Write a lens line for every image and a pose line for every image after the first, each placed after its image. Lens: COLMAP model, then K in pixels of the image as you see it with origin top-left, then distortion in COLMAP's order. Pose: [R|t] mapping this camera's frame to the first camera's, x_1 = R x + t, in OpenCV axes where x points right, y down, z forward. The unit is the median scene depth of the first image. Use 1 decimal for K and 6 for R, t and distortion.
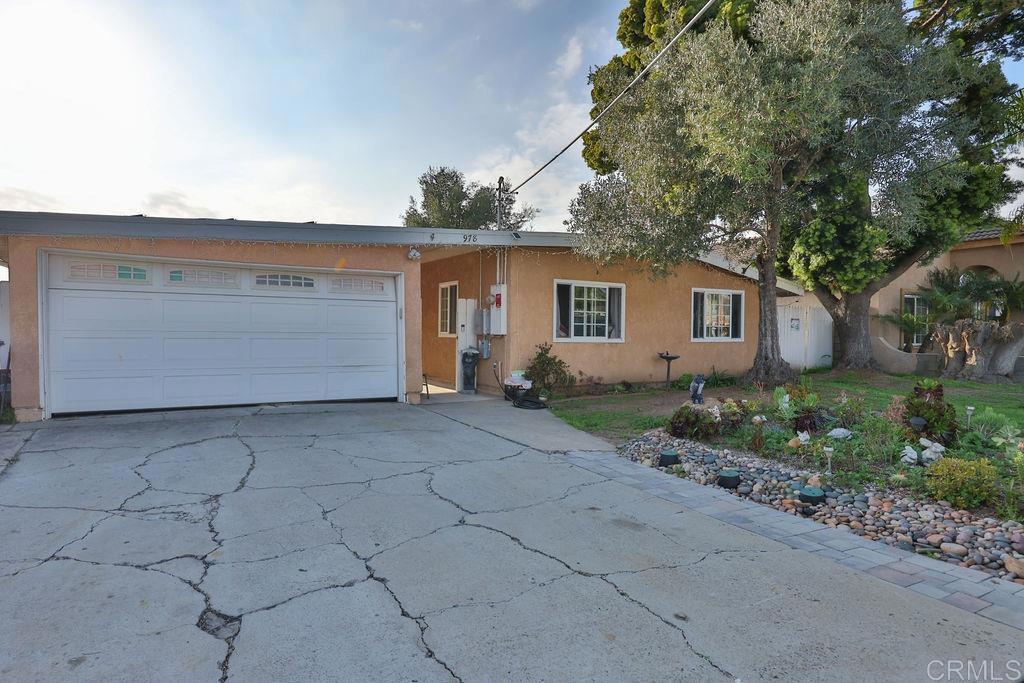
lens RADIAL K [[560.8, 0, 440.2], [0, 560.8, 344.4], [0, 0, 1]] dist [0.004300, 0.001045]
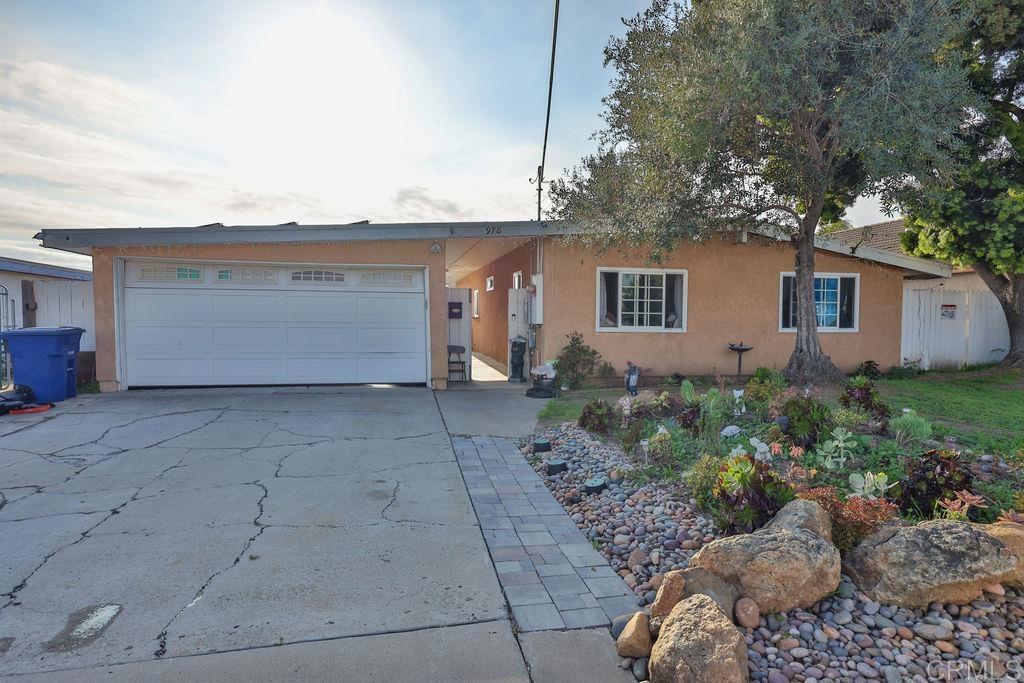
lens RADIAL K [[581.7, 0, 512.0], [0, 581.7, 341.5], [0, 0, 1]] dist [0.003437, 0.000742]
pose [[0.961618, 0.009427, -0.274231, 0.332509], [-0.005220, 0.999857, 0.016064, -0.002424], [0.274343, -0.014016, 0.961530, -0.015584]]
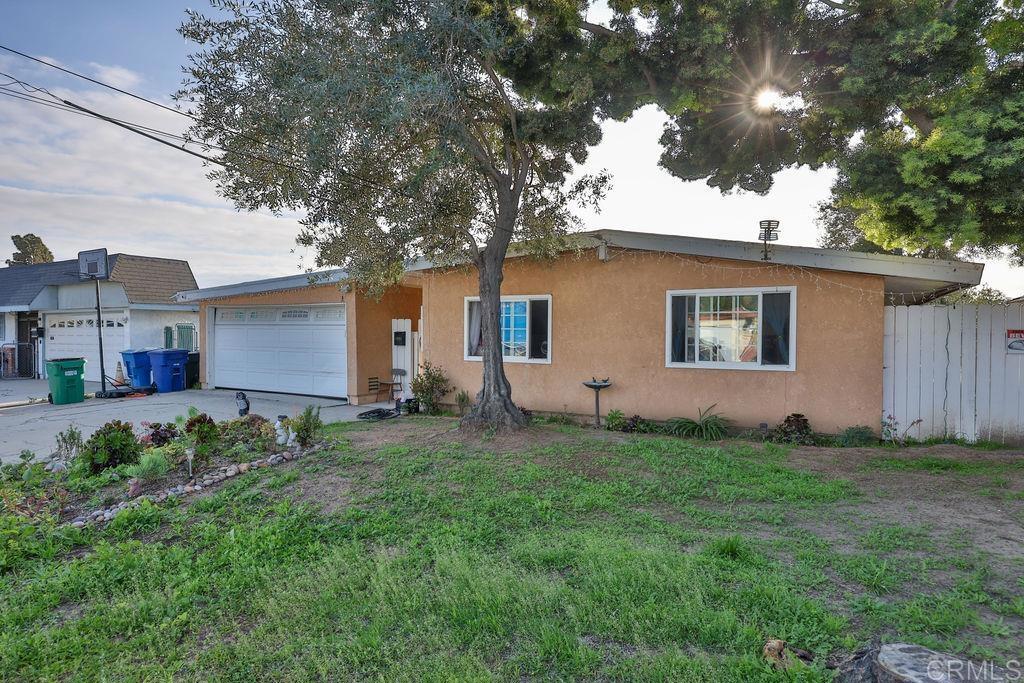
lens RADIAL K [[577.1, 0, 512.0], [0, 577.1, 341.5], [0, 0, 1]] dist [0.005508, 0.001252]
pose [[0.548838, 0.007182, -0.835898, 1.081134], [-0.019468, 0.999802, -0.004192, -0.033977], [0.835702, 0.018574, 0.548869, 0.499132]]
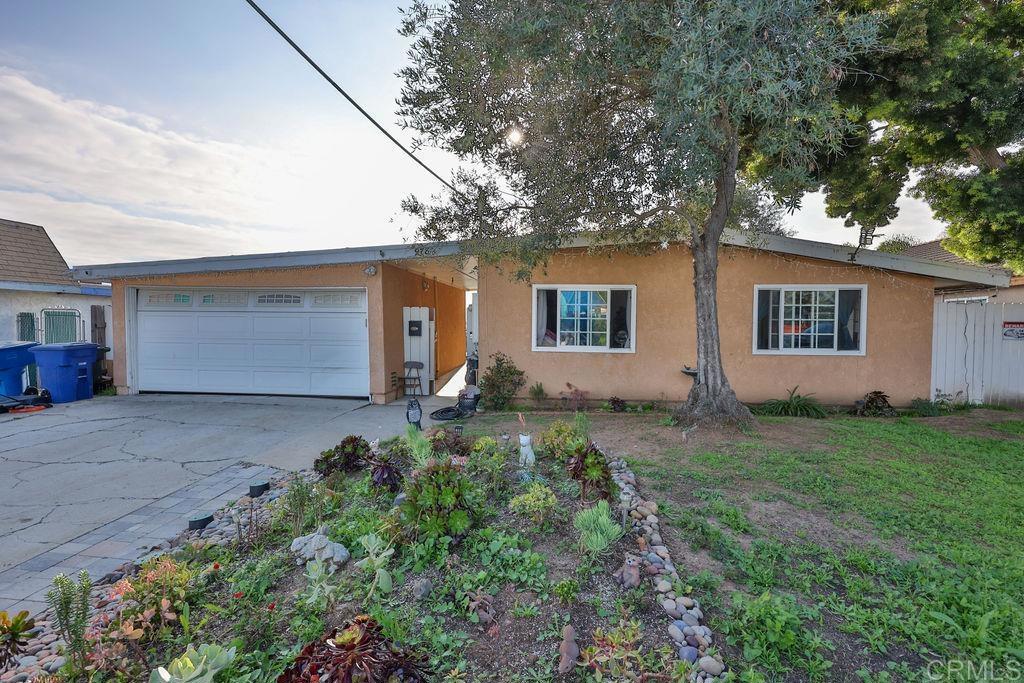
lens RADIAL K [[490.6, 0, 512.0], [0, 490.6, 341.5], [0, 0, 1]] dist [0.001765, -0.000279]
pose [[0.838266, 0.016585, -0.545009, 0.613286], [-0.013427, 0.999862, 0.009774, -0.027531], [0.545096, -0.000875, 0.838373, 0.279939]]
